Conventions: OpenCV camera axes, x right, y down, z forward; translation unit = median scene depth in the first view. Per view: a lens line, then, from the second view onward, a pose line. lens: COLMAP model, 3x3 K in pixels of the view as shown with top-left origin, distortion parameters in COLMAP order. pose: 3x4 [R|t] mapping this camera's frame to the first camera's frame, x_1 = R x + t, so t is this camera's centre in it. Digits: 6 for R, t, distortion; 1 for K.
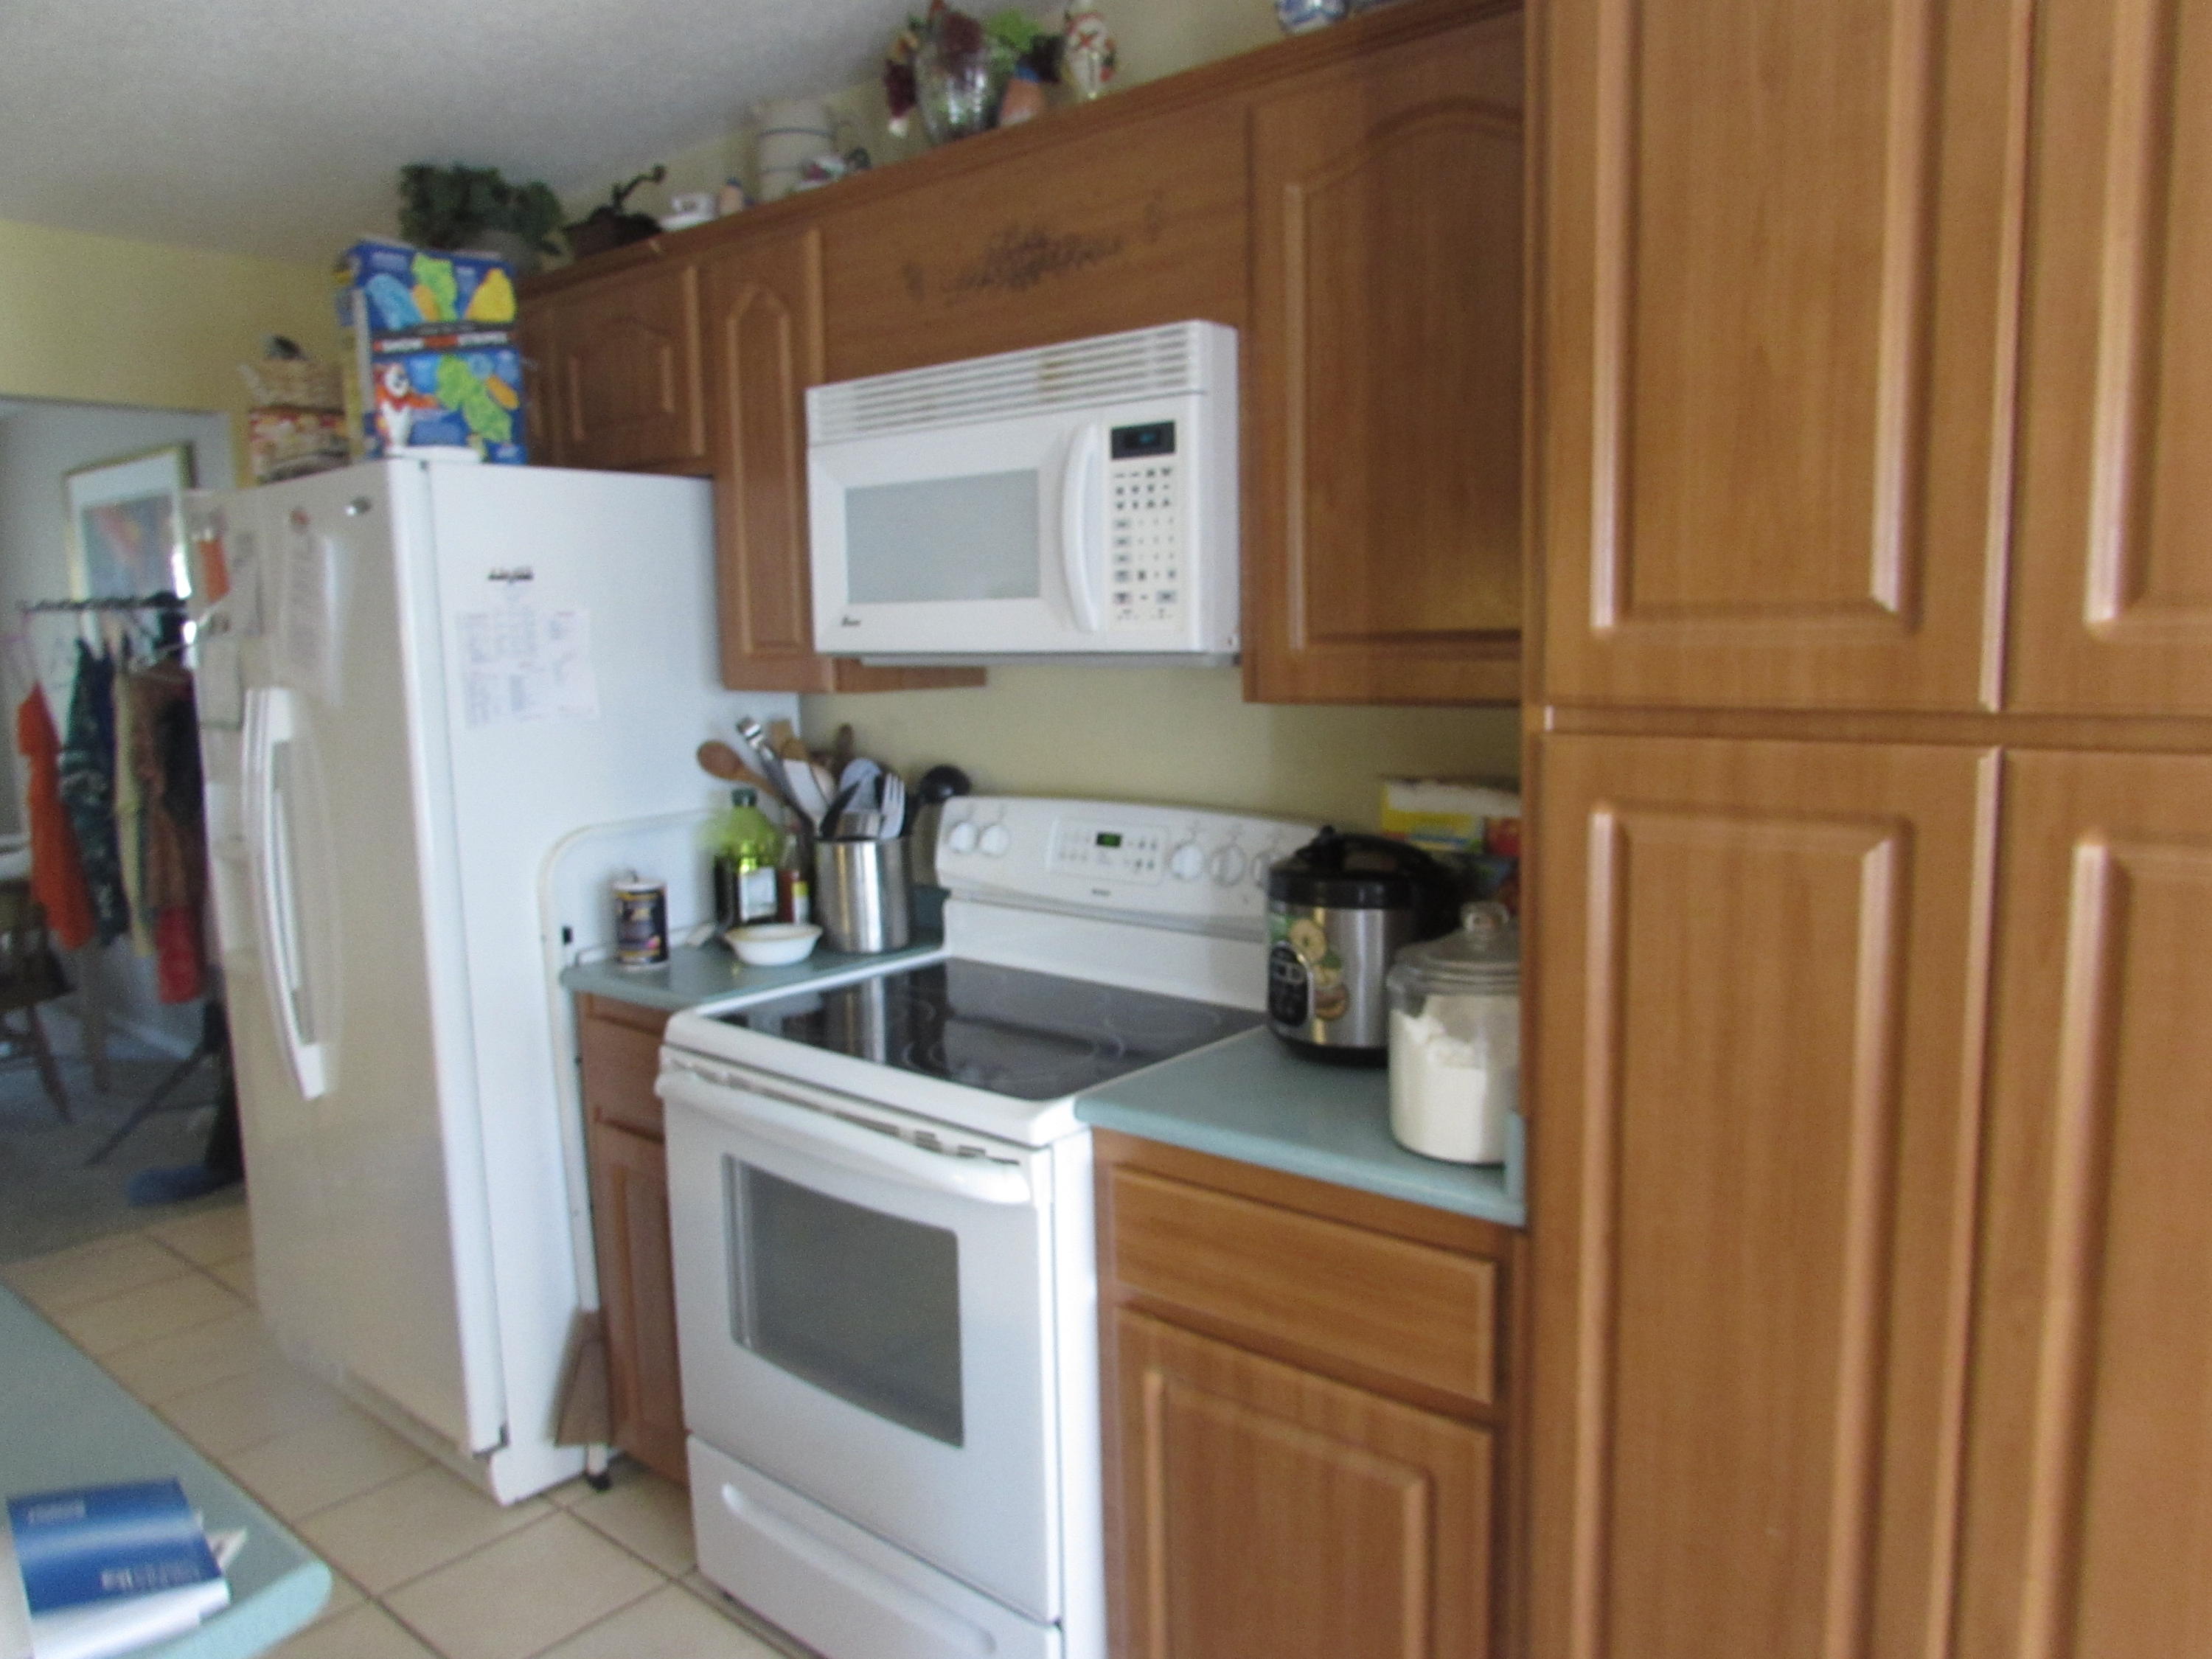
lens RADIAL K [[1531.1, 0, 1108.9], [0, 1531.1, 832.0], [0, 0, 1]] dist [-0.034138, 0.006282]
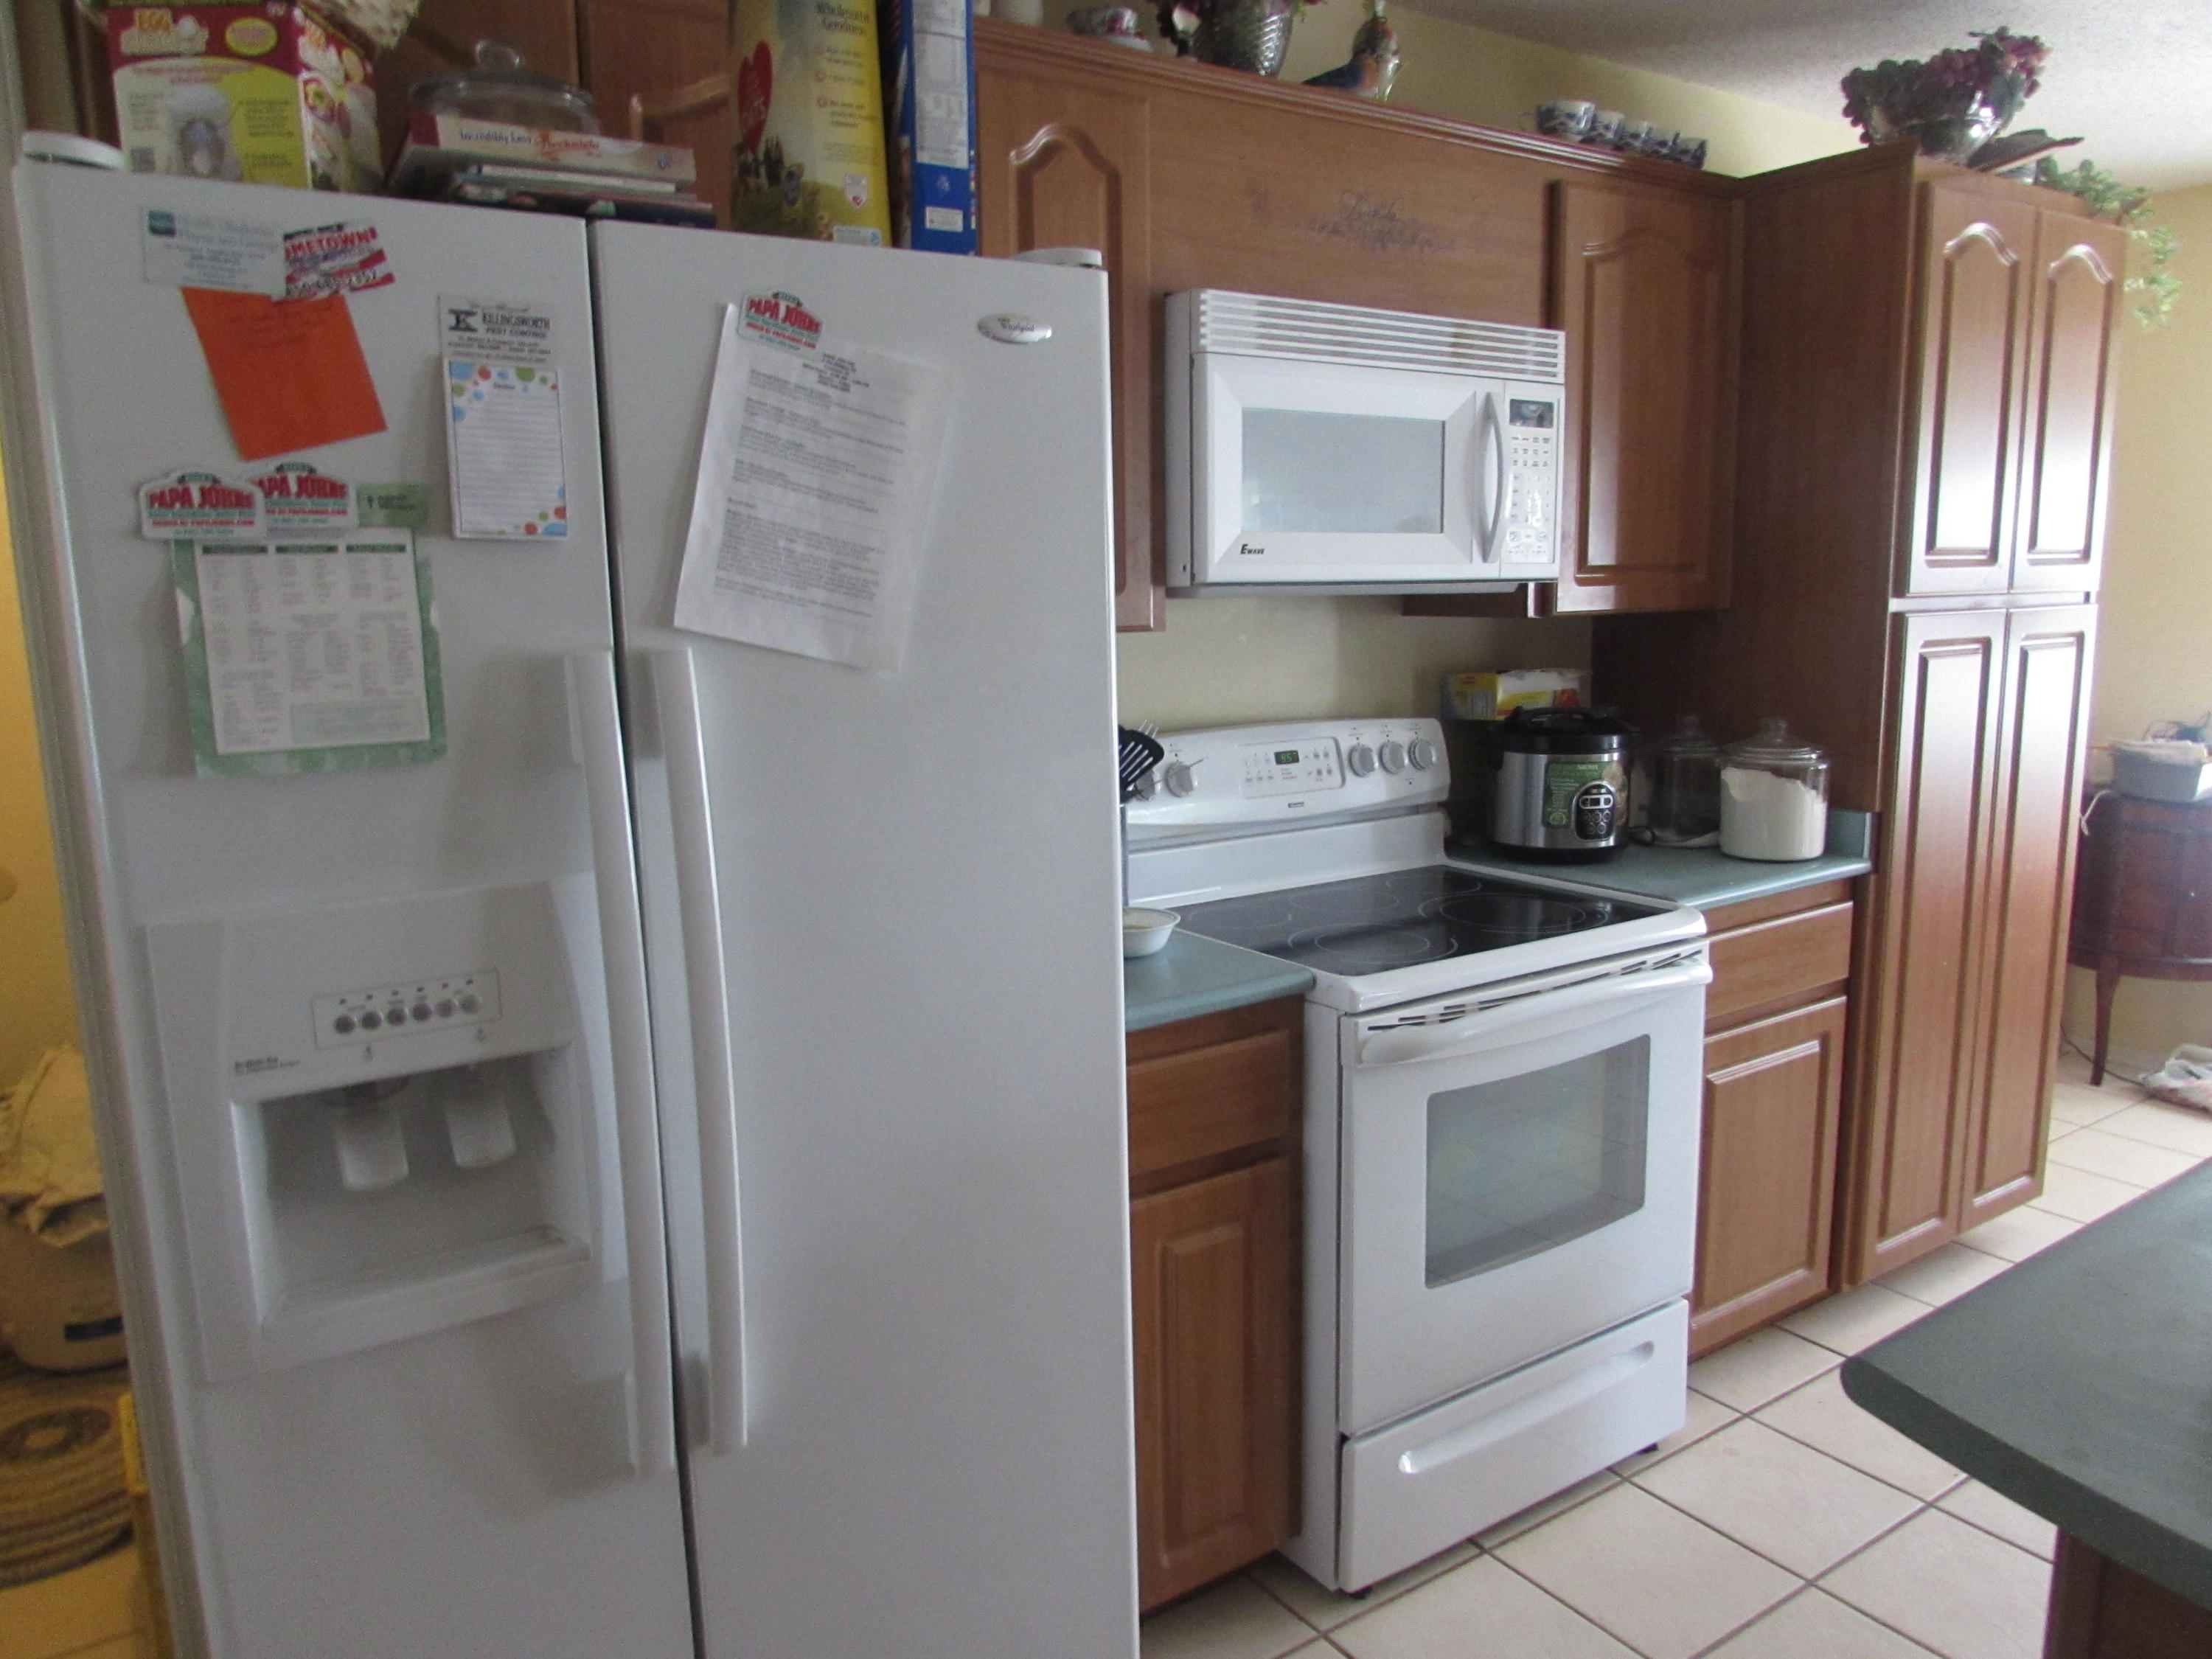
lens RADIAL K [[1531.1, 0, 1108.9], [0, 1531.1, 832.0], [0, 0, 1]] dist [-0.034138, 0.006282]
pose [[0.280075, -0.141743, 0.949456, -1.186832], [0.139807, 0.984517, 0.105736, -0.083030], [-0.949743, 0.103127, 0.295555, 0.875312]]
